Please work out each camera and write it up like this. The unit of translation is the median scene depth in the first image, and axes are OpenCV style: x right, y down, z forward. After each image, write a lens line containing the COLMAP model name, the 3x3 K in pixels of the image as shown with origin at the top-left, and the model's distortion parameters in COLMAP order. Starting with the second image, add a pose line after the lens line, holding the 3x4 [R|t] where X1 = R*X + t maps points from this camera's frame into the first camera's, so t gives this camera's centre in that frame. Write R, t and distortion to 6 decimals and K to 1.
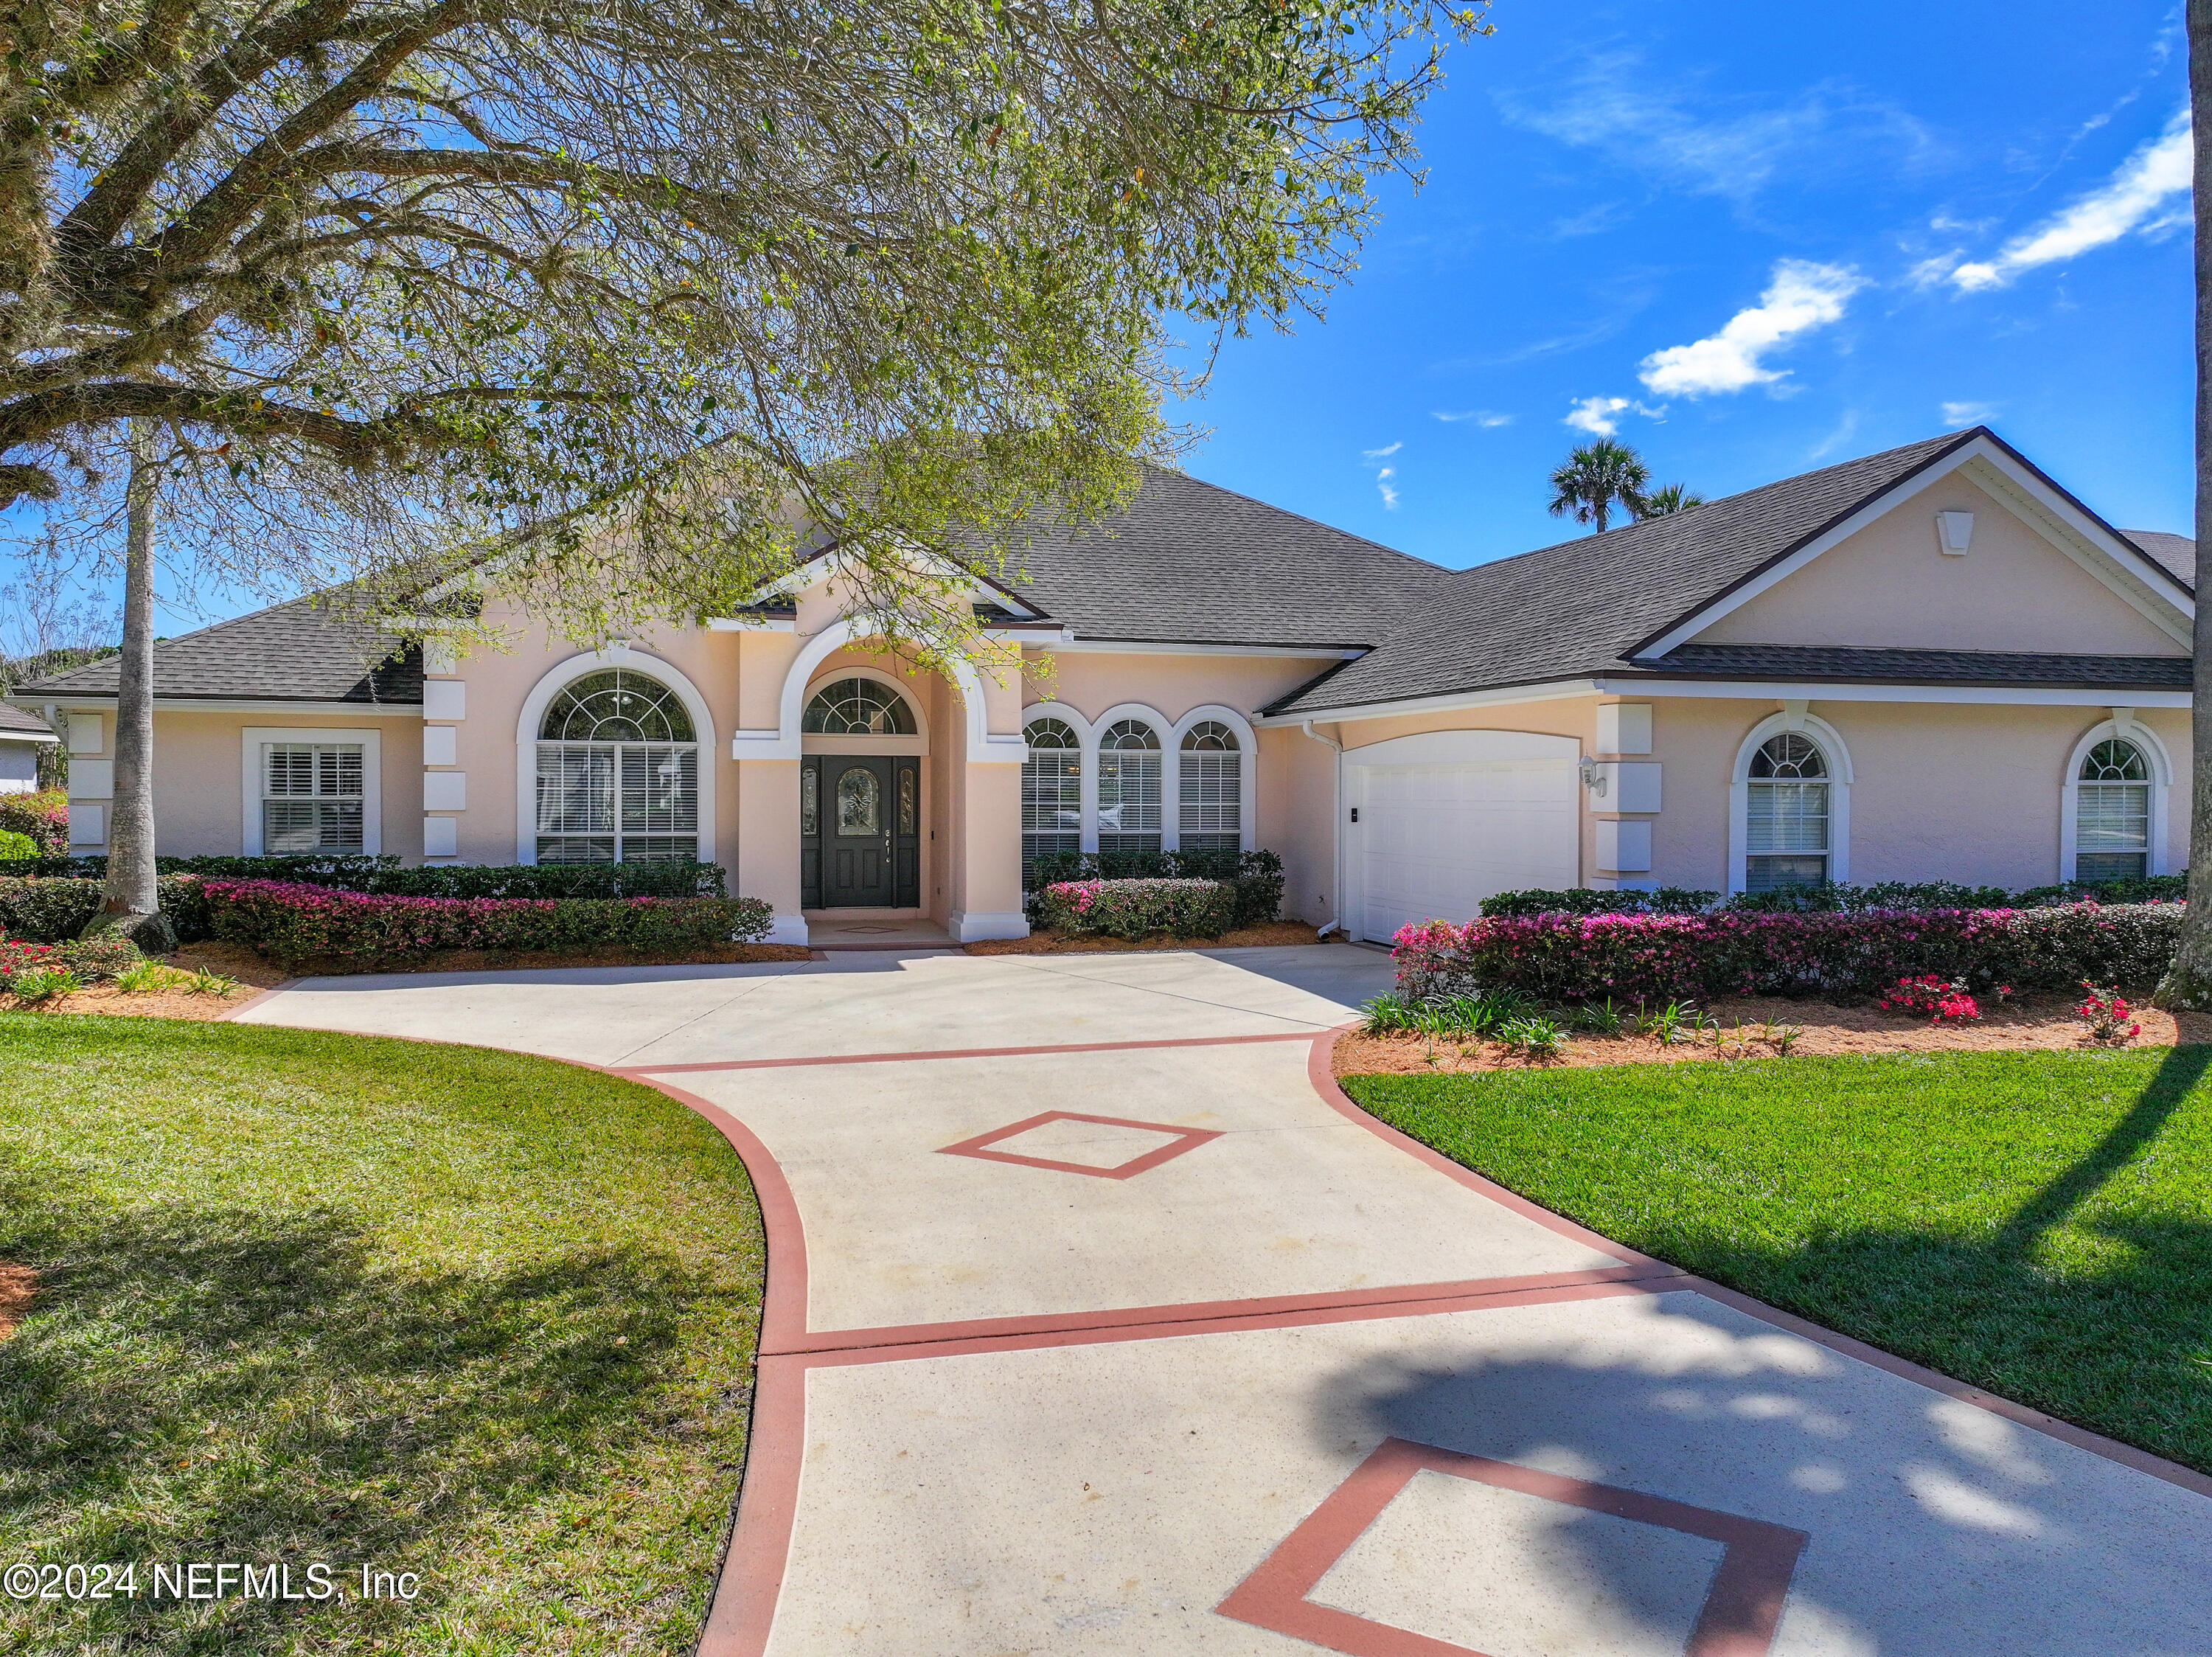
lens RADIAL K [[1576.8, 0, 1118.5], [0, 1576.8, 815.5], [0, 0, 1]] dist [-0.001248, 0.008394]
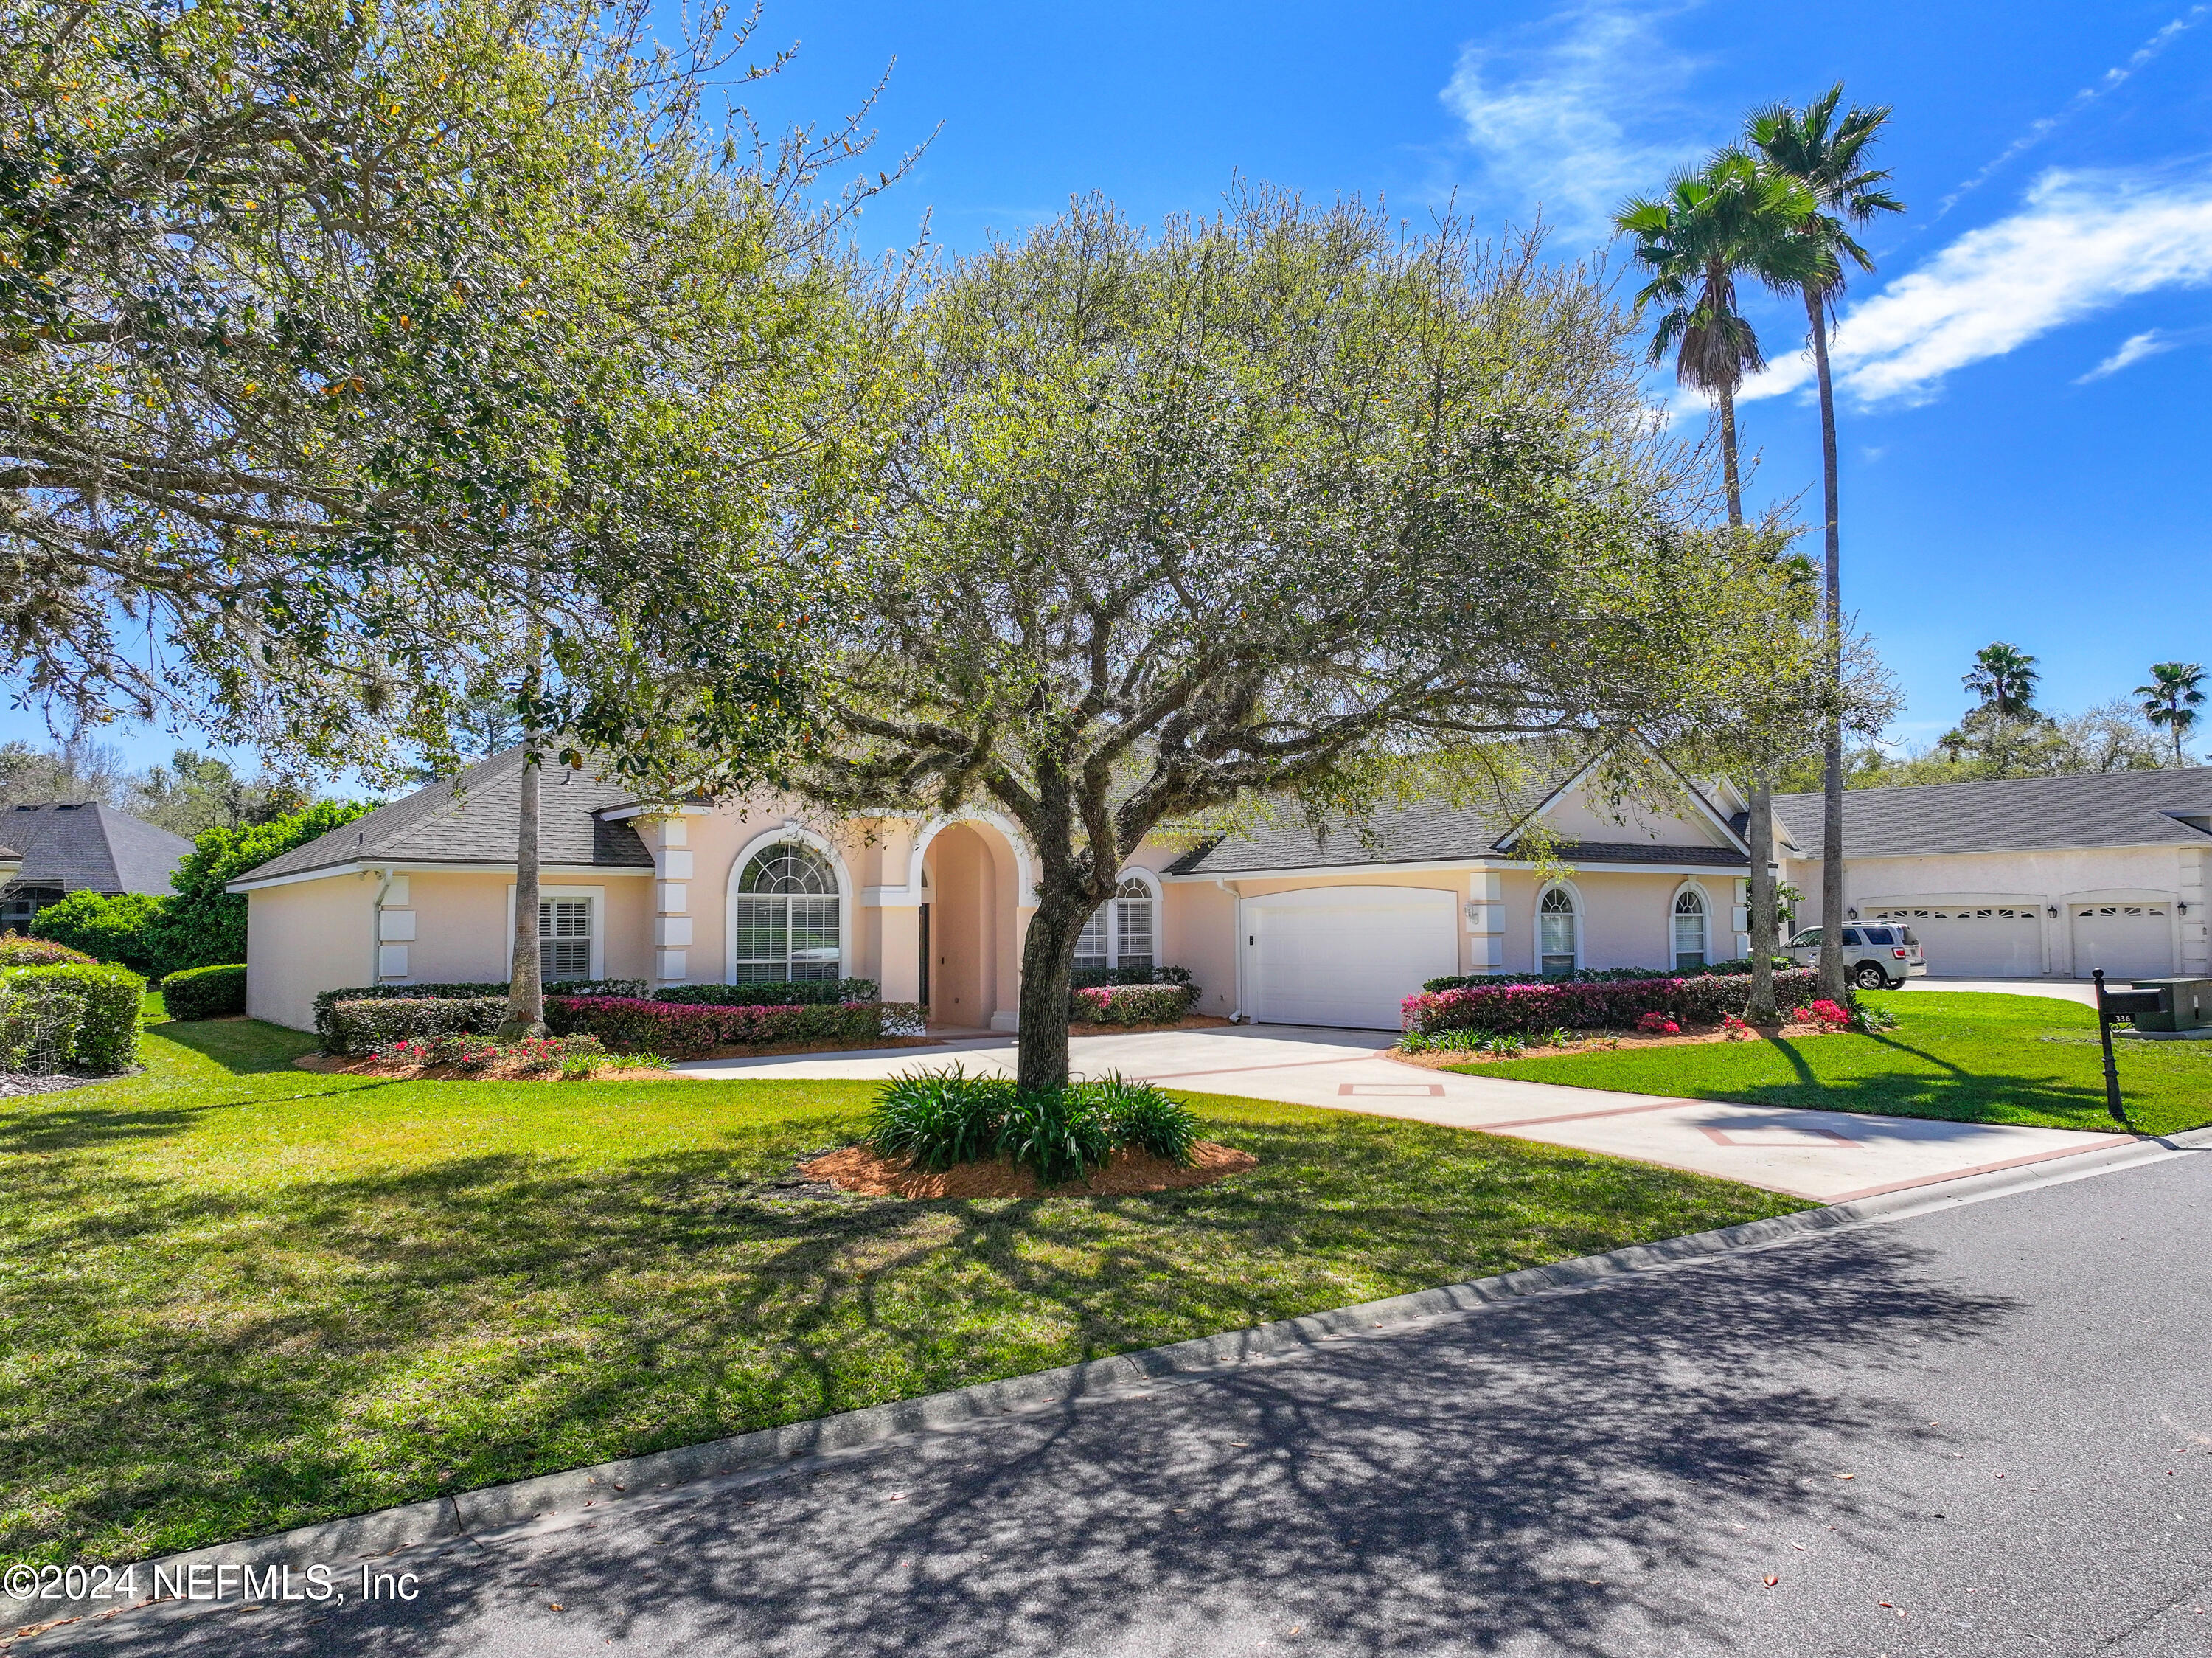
lens RADIAL K [[1576.9, 0, 1118.5], [0, 1576.9, 816.0], [0, 0, 1]] dist [-0.001248, 0.008394]
pose [[0.931886, 0.014712, 0.362452, -0.644444], [0.018362, 0.995983, -0.087636, 0.013678], [-0.362285, 0.088322, 0.927873, -0.472133]]
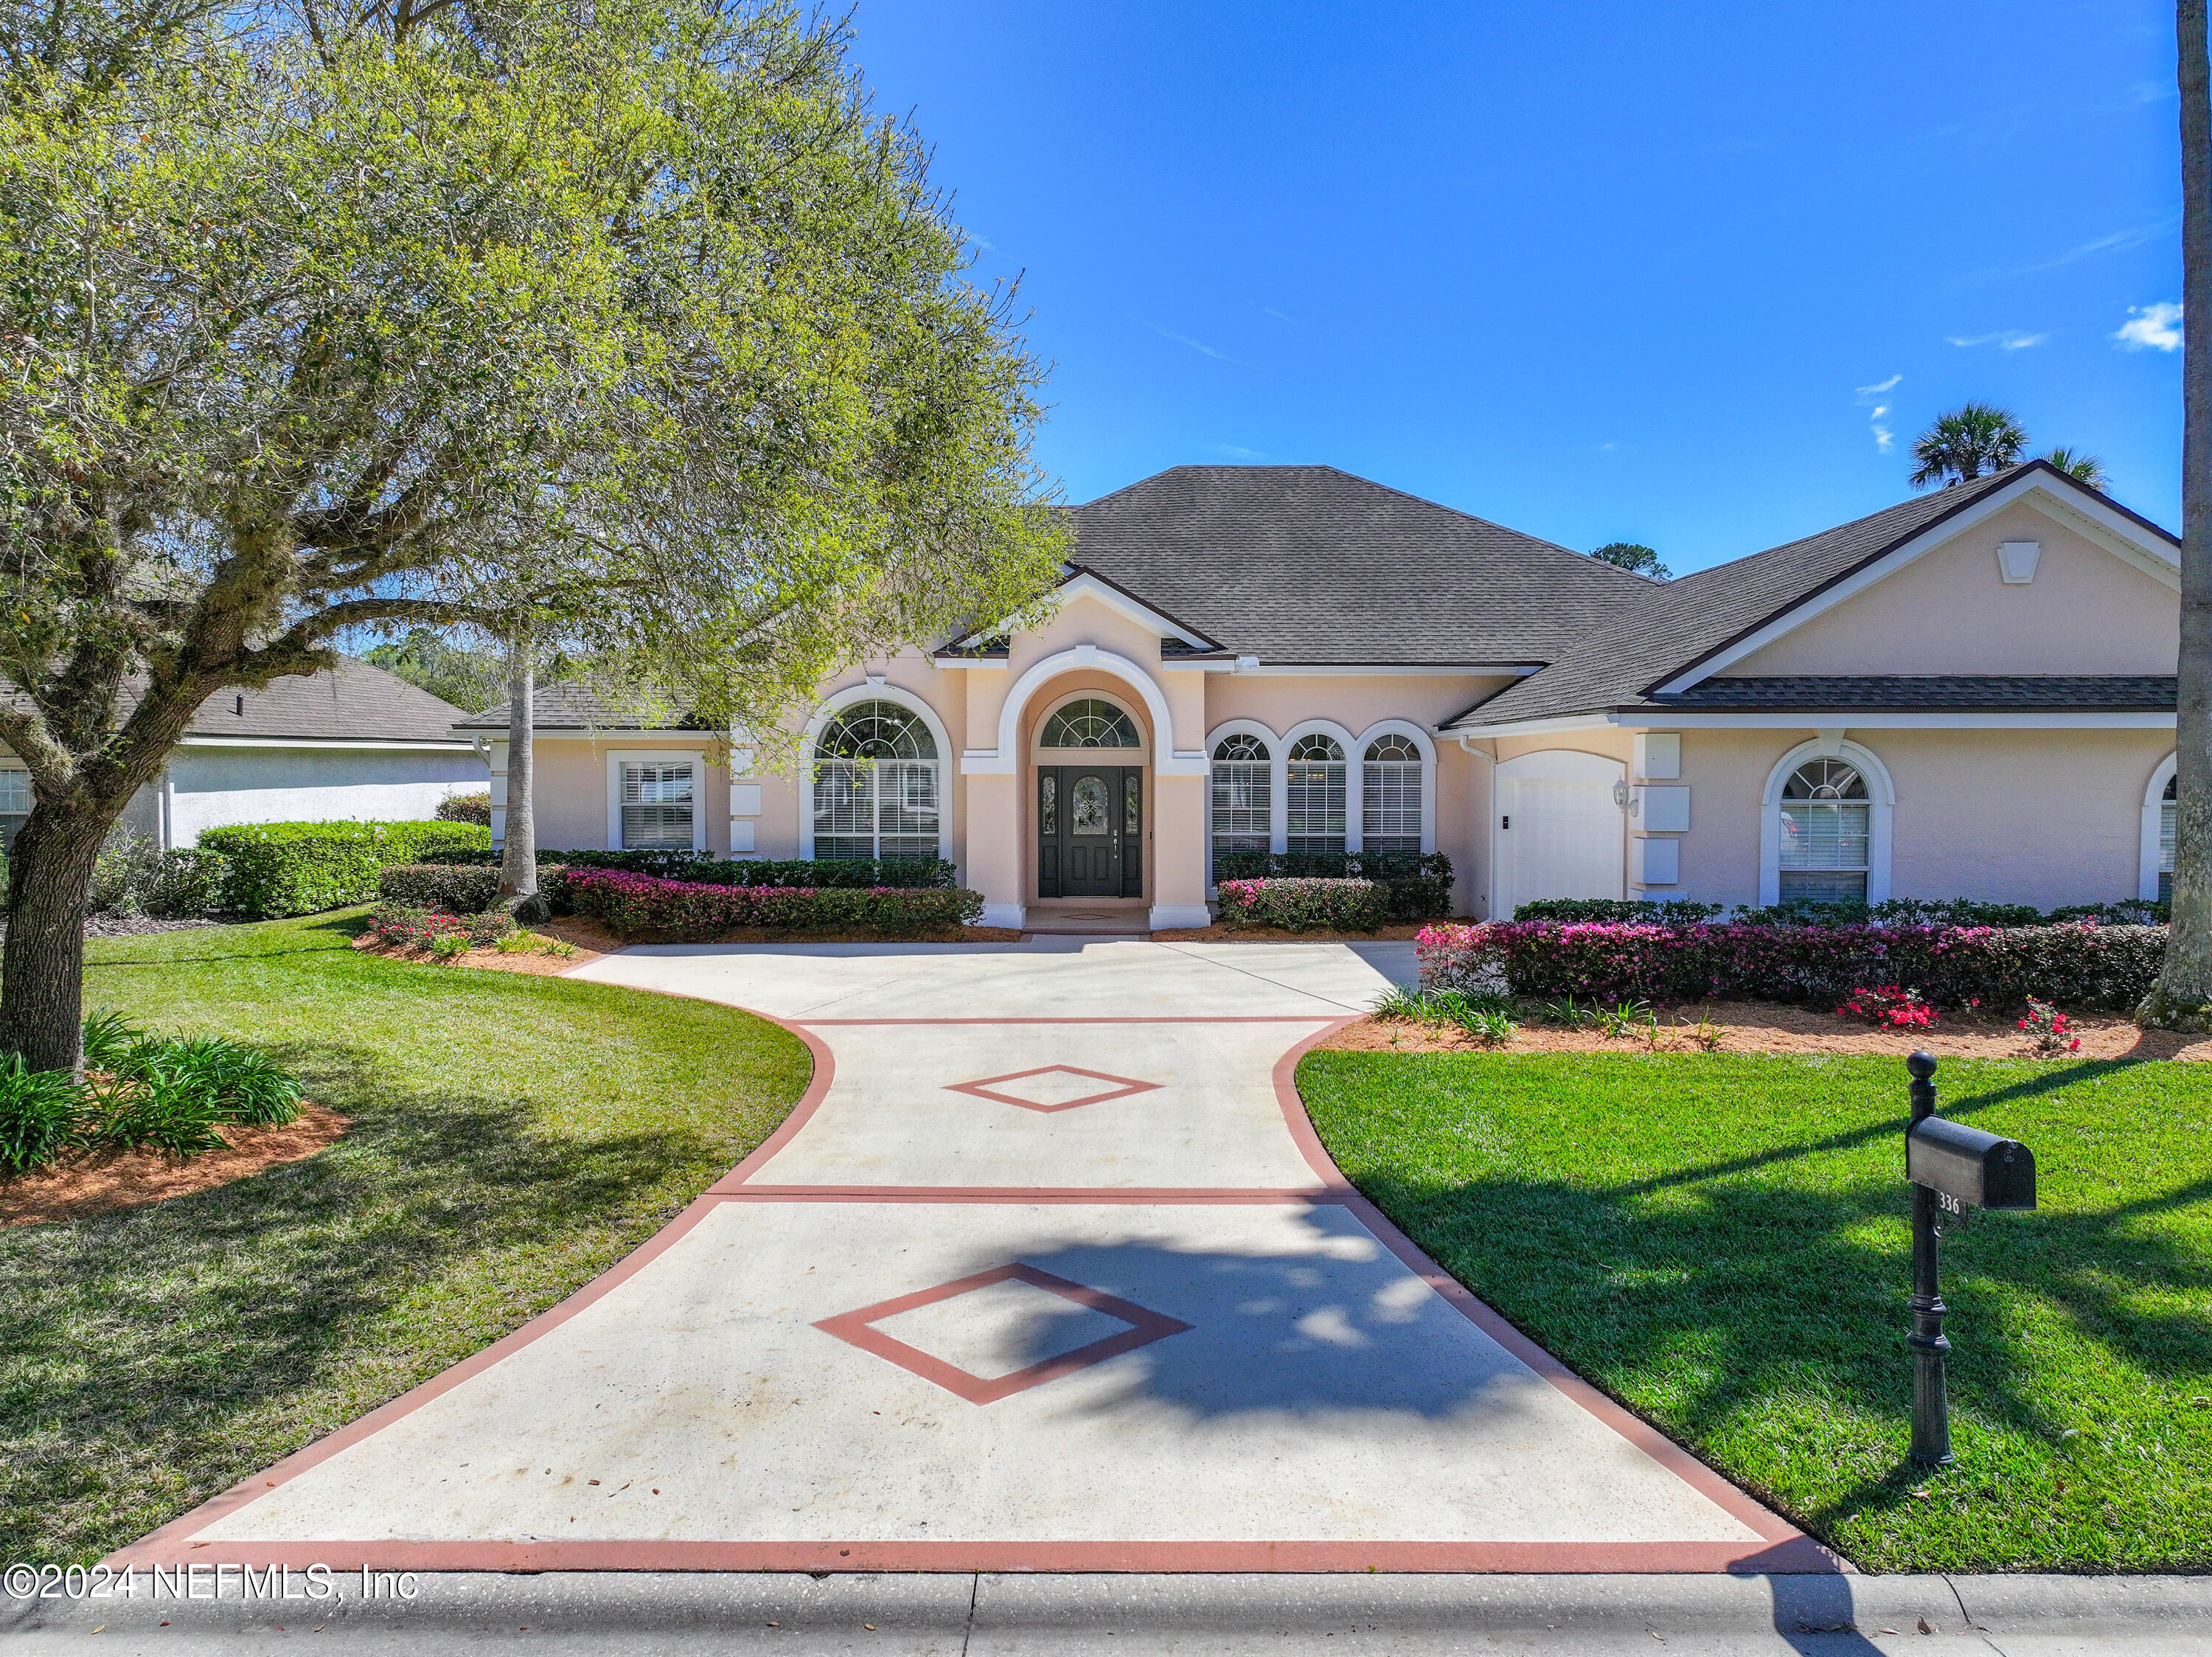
lens RADIAL K [[1590.7, 0, 1106.0], [0, 1590.7, 828.5], [0, 0, 1]] dist [0.004995, -0.002096]
pose [[0.961175, 0.007833, -0.275829, 0.228553], [-0.001601, 0.999739, 0.022810, -0.025277], [0.275936, -0.021483, 0.960936, -0.163634]]
